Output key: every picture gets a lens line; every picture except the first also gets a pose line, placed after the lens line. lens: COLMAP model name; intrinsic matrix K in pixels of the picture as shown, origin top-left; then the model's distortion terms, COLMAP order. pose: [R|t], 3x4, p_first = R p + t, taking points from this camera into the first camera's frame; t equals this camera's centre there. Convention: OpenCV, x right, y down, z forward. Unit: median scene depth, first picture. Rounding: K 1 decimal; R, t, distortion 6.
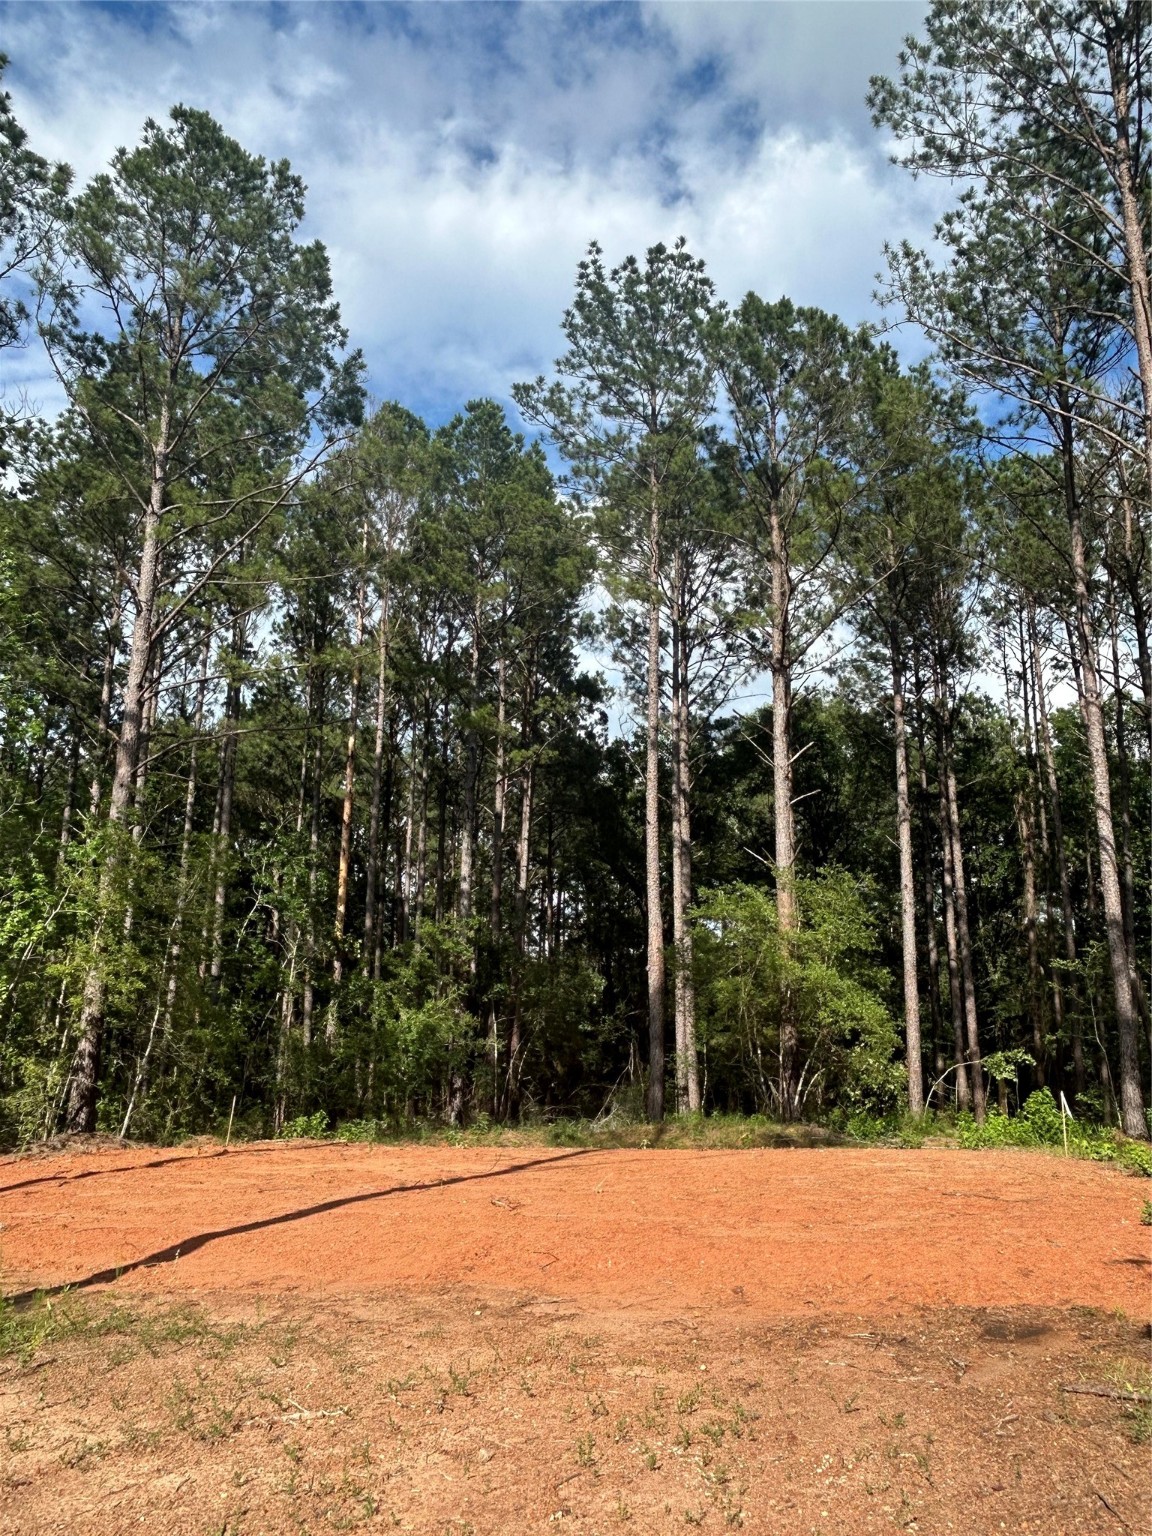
lens RADIAL K [[1092.8, 0, 576.0], [0, 1092.8, 768.0], [0, 0, 1]] dist [-0.009012, -0.003974]
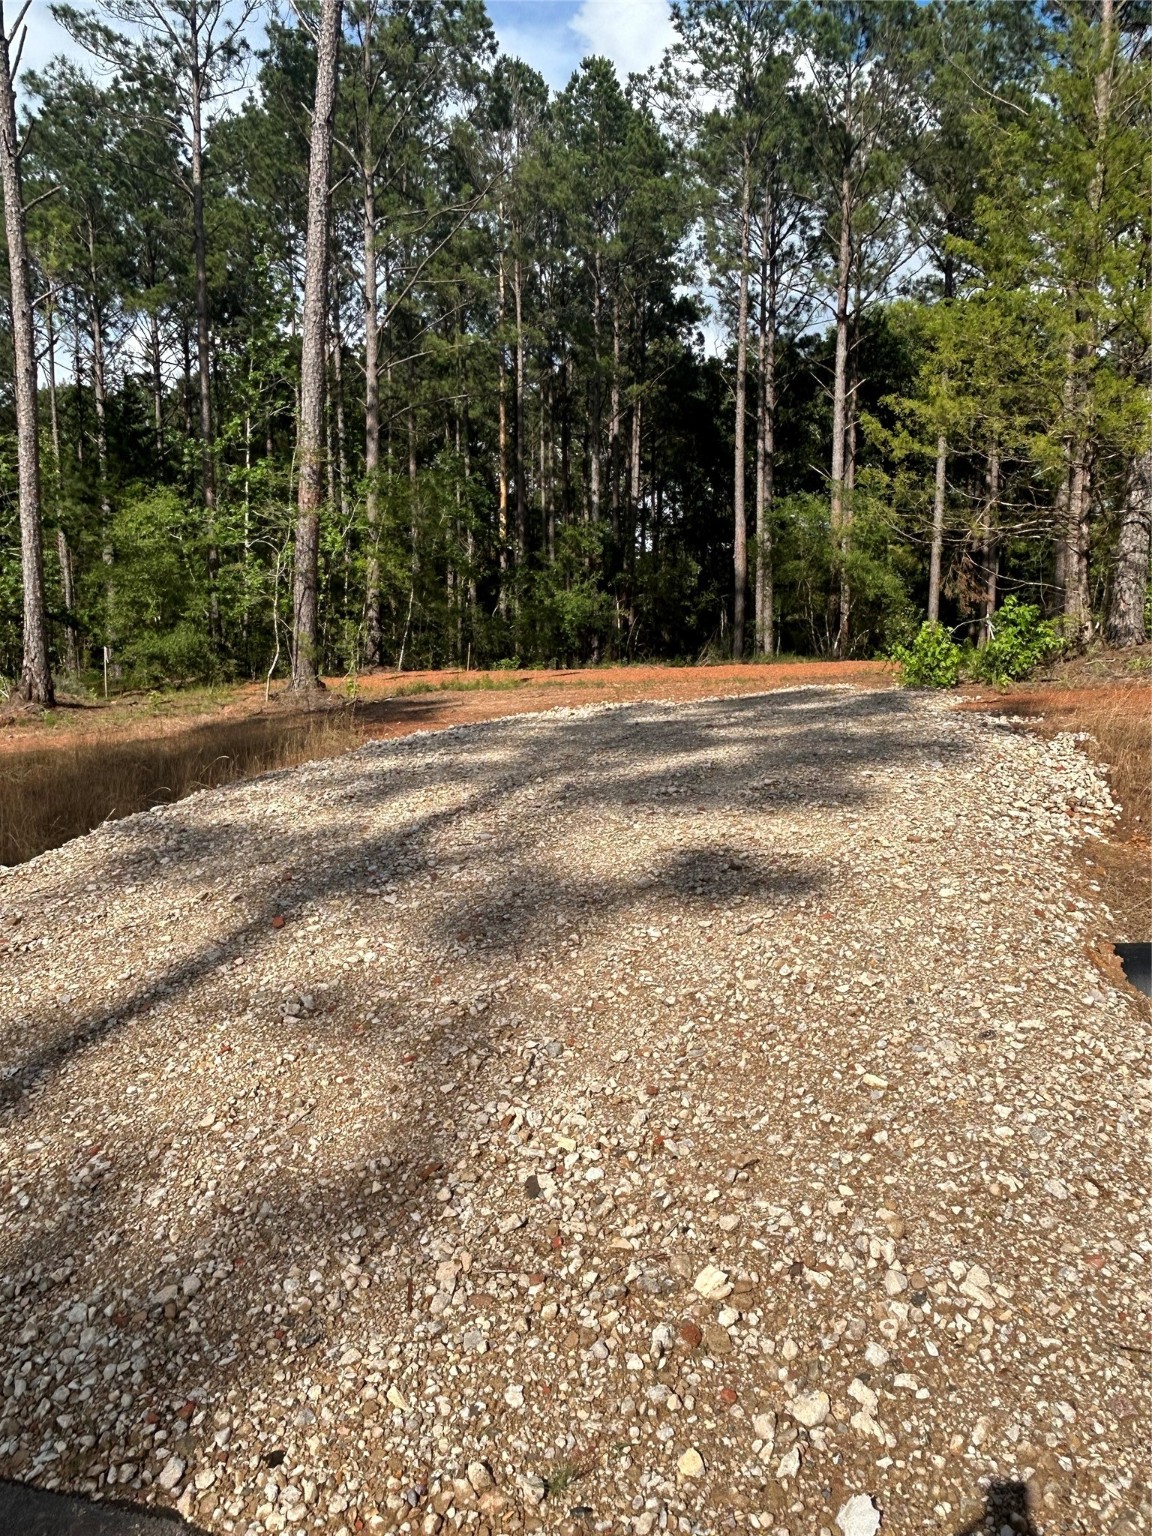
lens RADIAL K [[1092.8, 0, 576.0], [0, 1092.8, 768.0], [0, 0, 1]] dist [-0.009012, -0.003974]
pose [[0.996379, -0.005354, -0.084852, -0.012257], [0.035213, 0.934381, 0.354530, -0.042903], [0.077386, -0.356234, 0.931187, -0.266984]]
